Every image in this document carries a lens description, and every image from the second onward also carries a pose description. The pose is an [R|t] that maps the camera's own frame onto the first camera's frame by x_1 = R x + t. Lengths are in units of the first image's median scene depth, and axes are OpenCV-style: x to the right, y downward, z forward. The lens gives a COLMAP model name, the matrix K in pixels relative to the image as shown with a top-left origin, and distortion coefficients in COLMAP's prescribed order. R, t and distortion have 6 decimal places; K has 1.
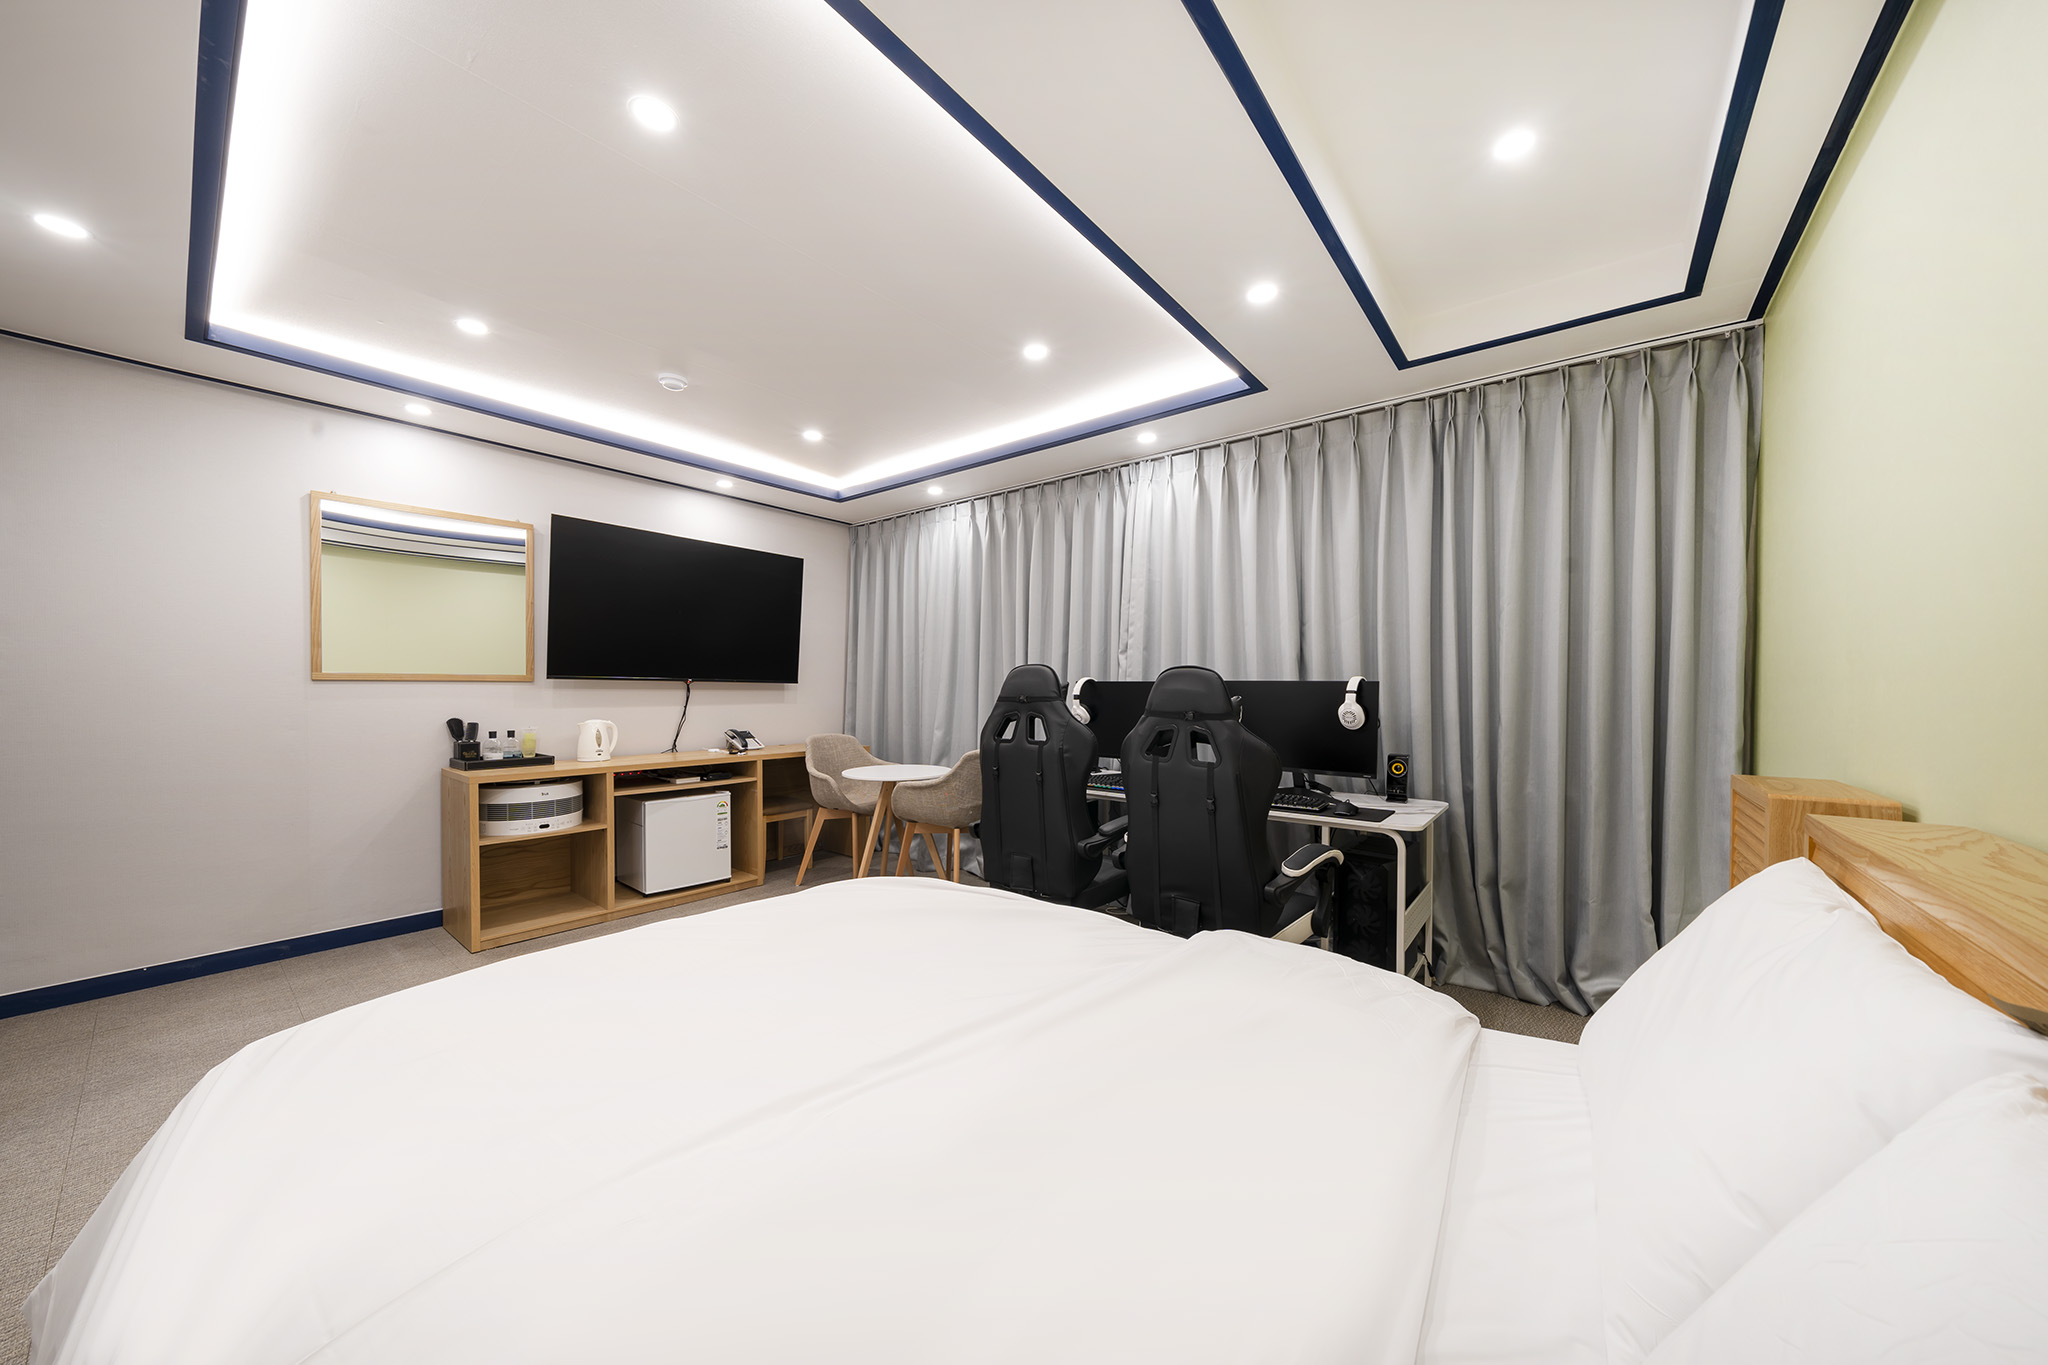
lens RADIAL K [[704.6, 0, 1029.1], [0, 704.6, 694.6], [0, 0, 1]] dist [0.001490, 0.000114]
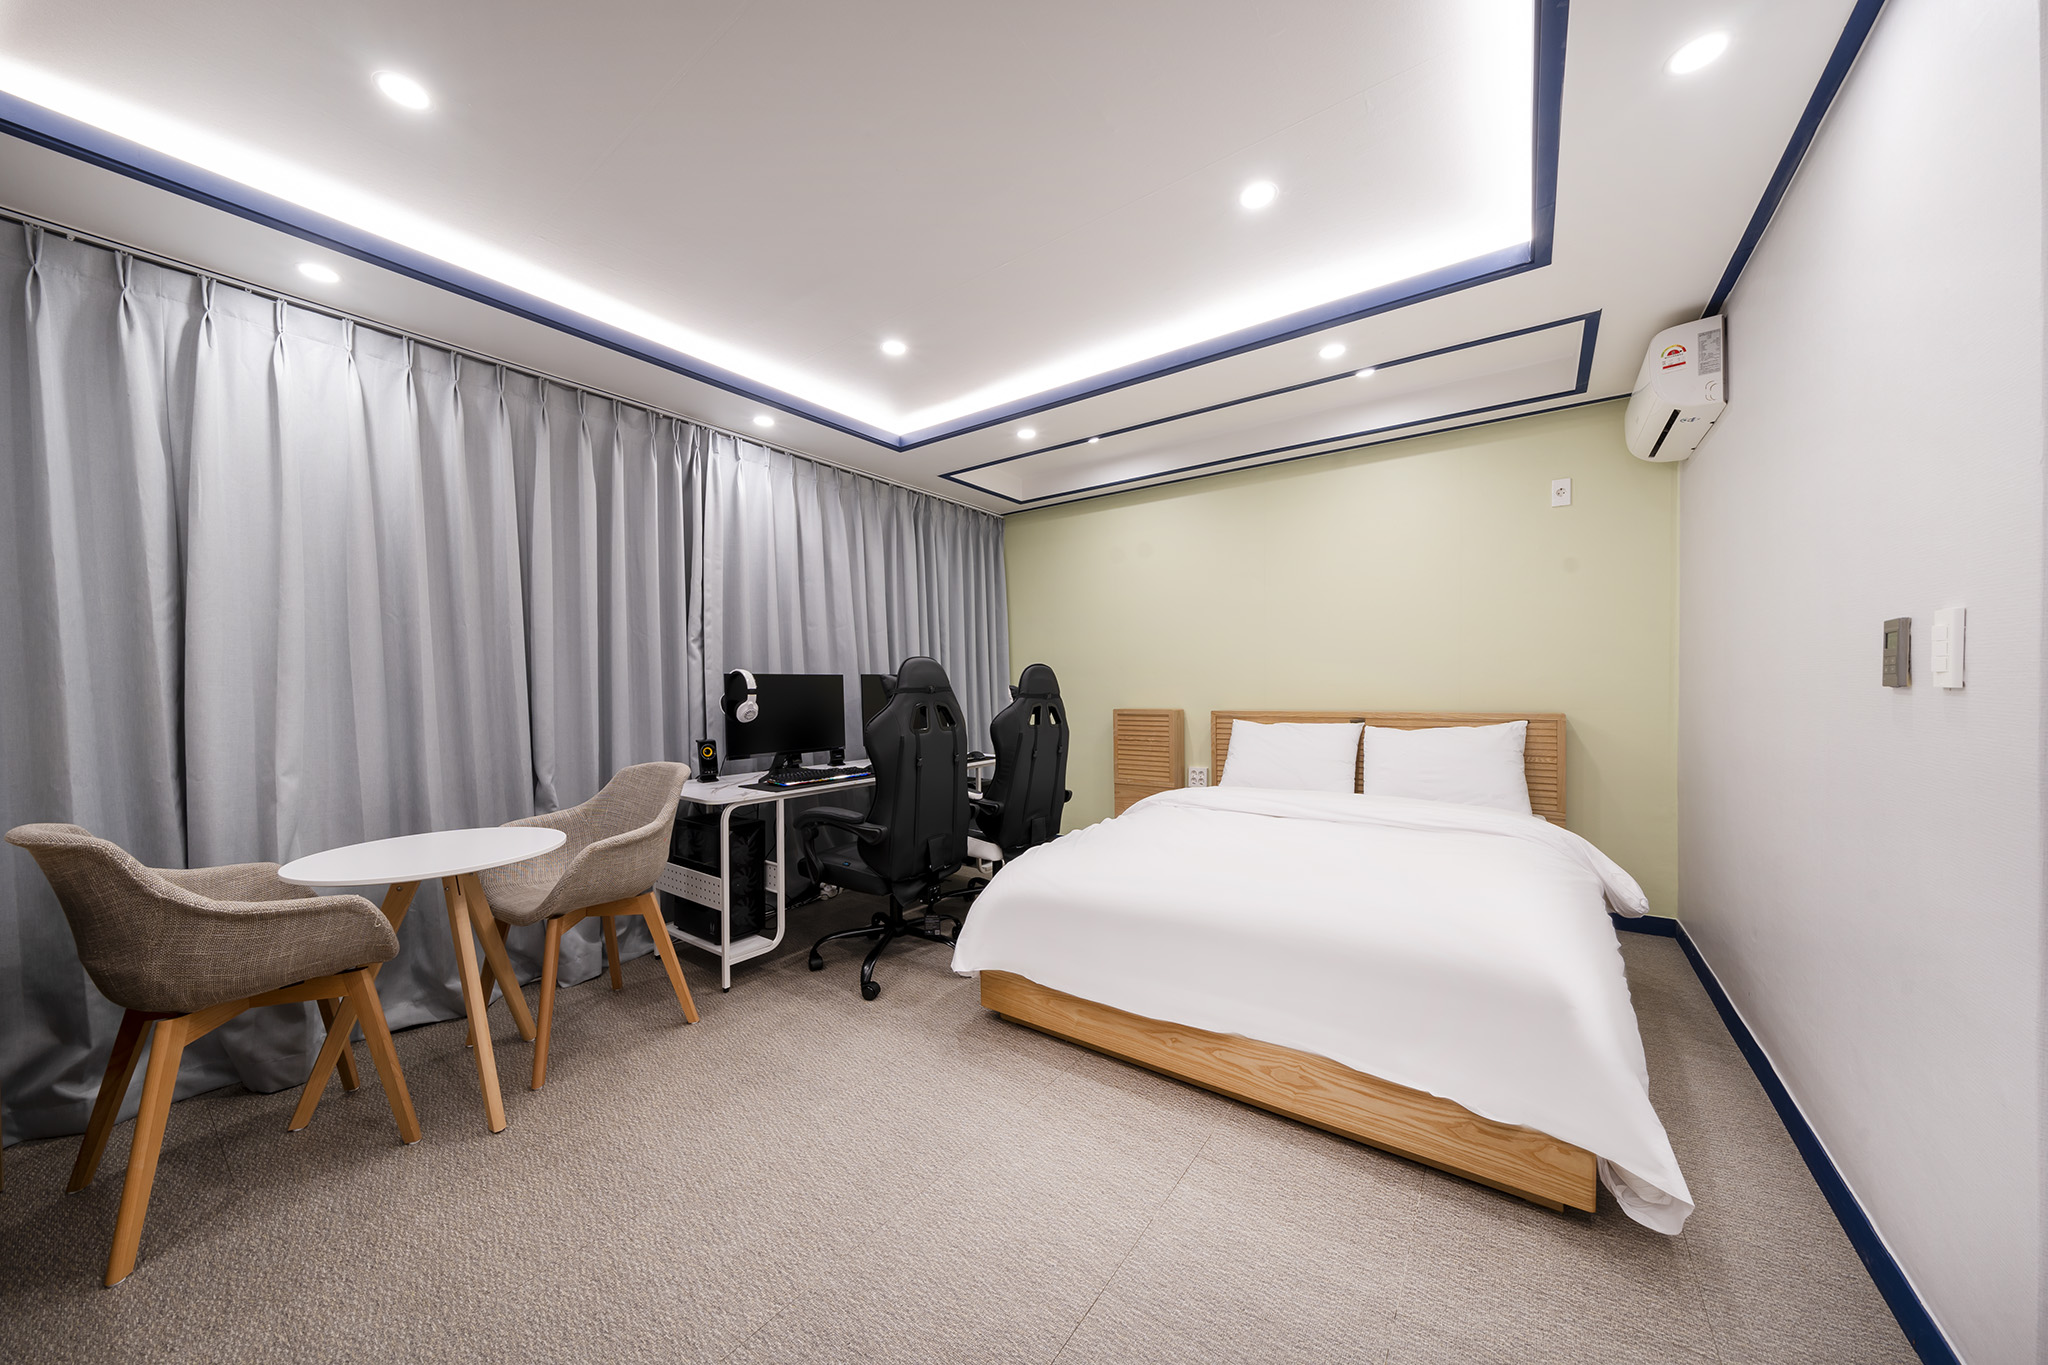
lens RADIAL K [[704.6, 0, 1025.4], [0, 704.6, 696.3], [0, 0, 1]] dist [0.001490, 0.000114]
pose [[-0.072459, -0.024513, 0.997070, -1.082003], [0.020607, 0.999448, 0.026069, -0.009325], [-0.997158, 0.022435, -0.071914, 0.944270]]
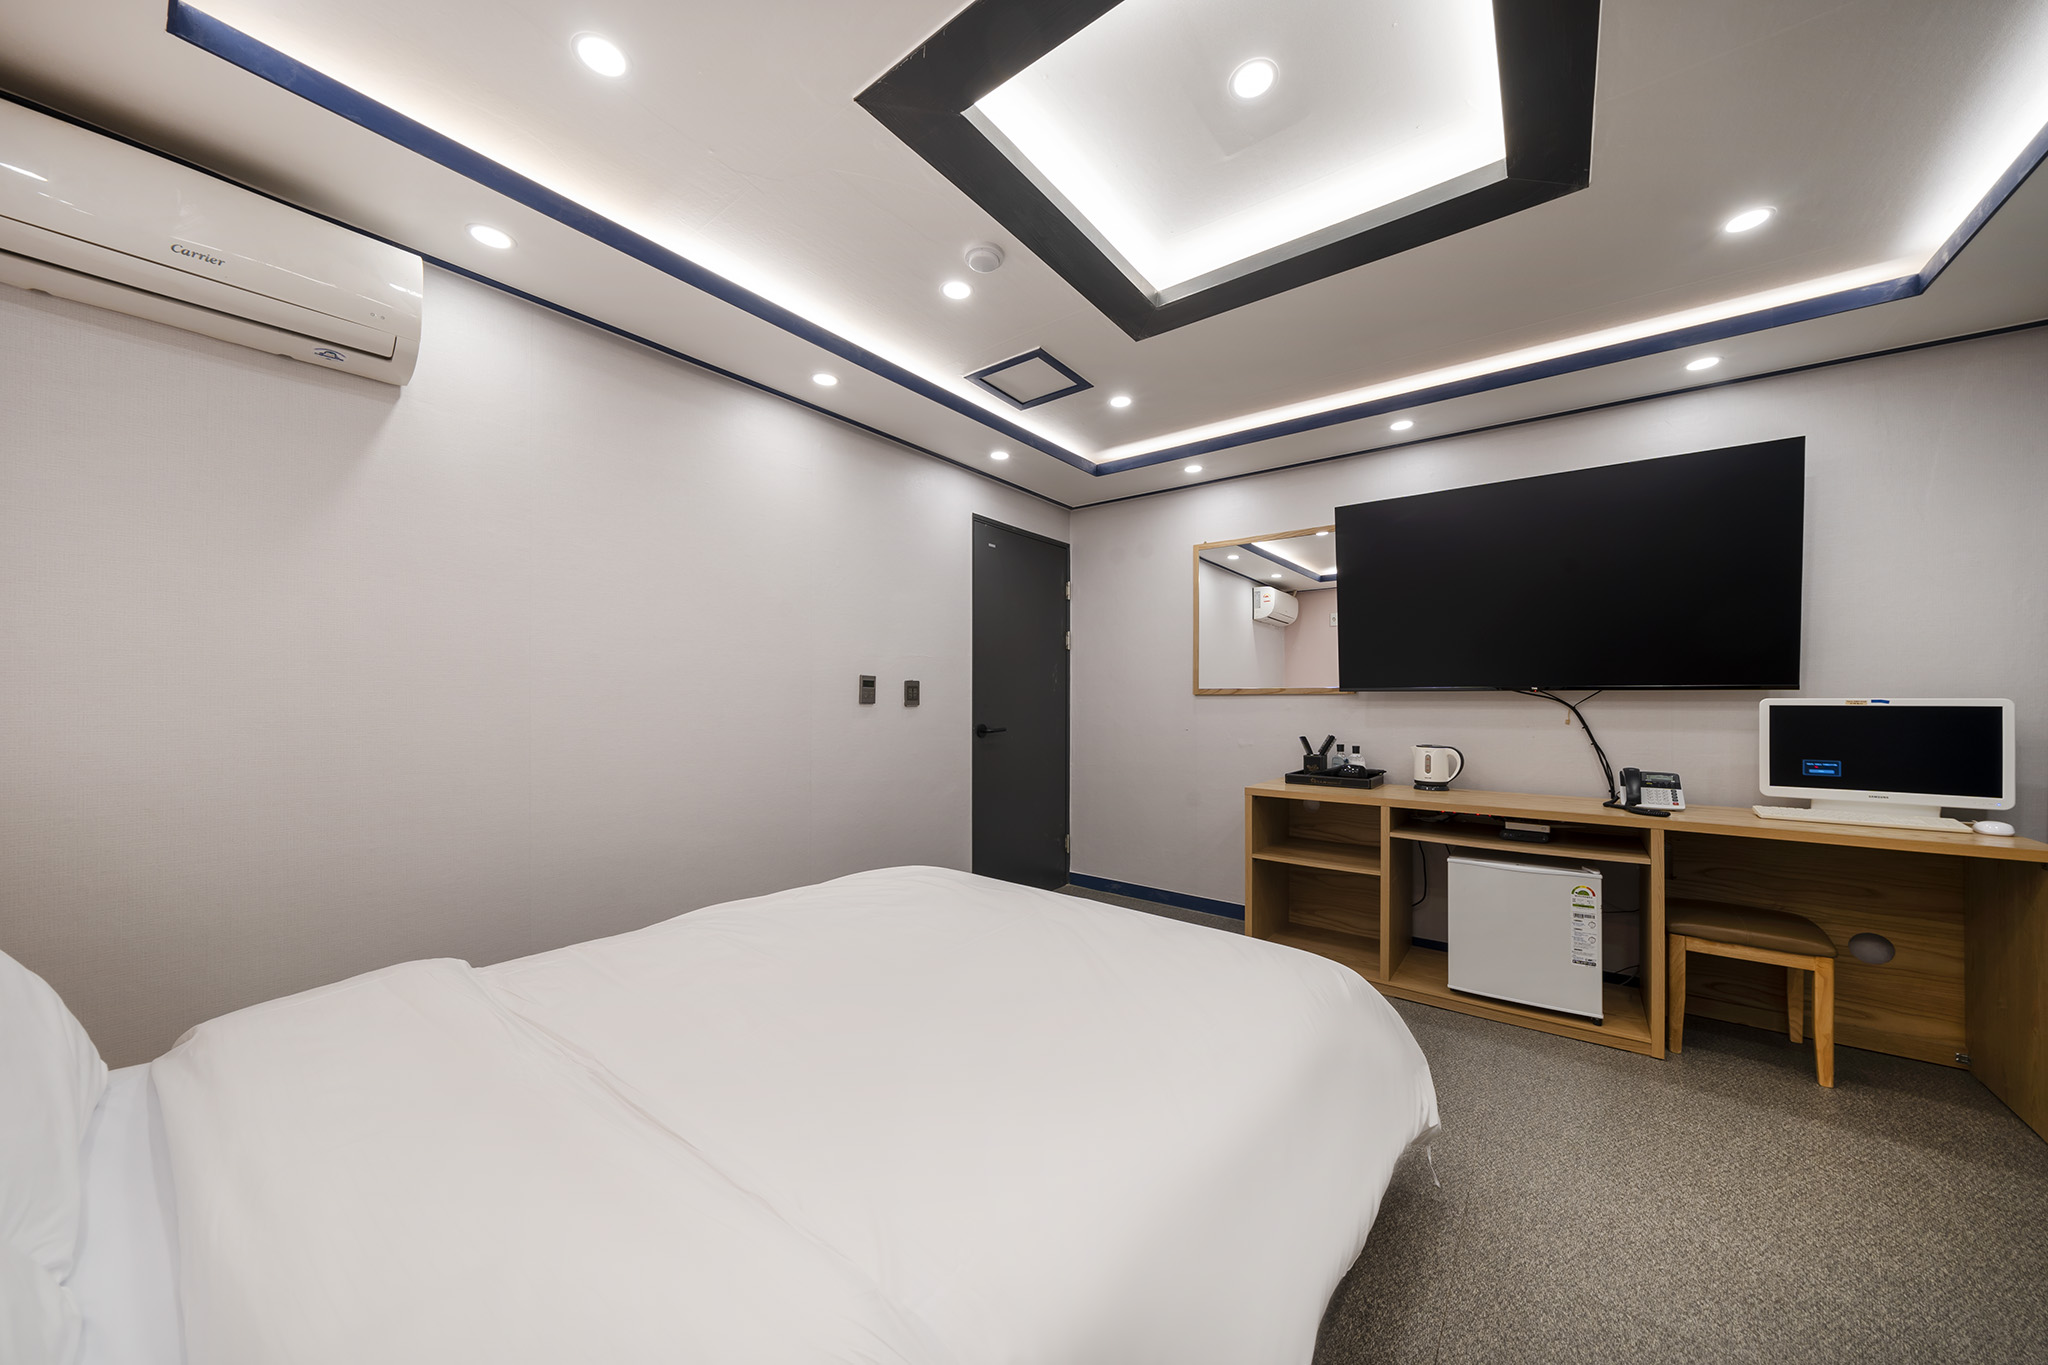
lens RADIAL K [[704.6, 0, 1028.0], [0, 704.6, 672.8], [0, 0, 1]] dist [0.001490, 0.000114]
pose [[0.063908, -0.034444, -0.997361, 0.148207], [-0.005668, 0.999376, -0.034876, -0.009628], [0.997940, 0.007882, 0.063673, 0.462241]]
